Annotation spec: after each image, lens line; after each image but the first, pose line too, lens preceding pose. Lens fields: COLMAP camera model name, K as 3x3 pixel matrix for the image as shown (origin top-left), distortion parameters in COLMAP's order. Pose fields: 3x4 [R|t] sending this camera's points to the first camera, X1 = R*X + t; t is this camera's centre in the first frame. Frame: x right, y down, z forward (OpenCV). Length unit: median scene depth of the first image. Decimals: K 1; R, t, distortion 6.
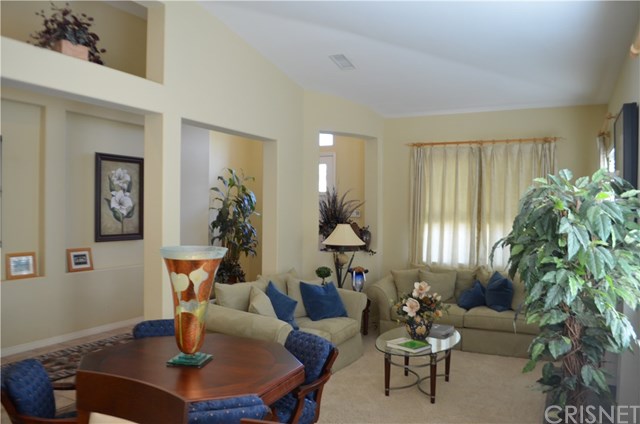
lens RADIAL K [[497.1, 0, 323.7], [0, 497.1, 215.5], [0, 0, 1]] dist [-0.086653, 0.011120]
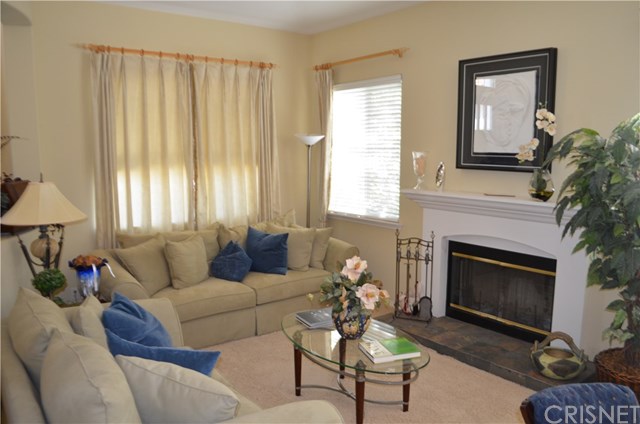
lens RADIAL K [[497.1, 0, 323.7], [0, 497.1, 215.5], [0, 0, 1]] dist [-0.086653, 0.011120]
pose [[0.415488, -0.139427, 0.898849, -0.291401], [0.015586, 0.989128, 0.146226, -0.018480], [-0.909465, -0.046746, 0.413144, 0.499031]]
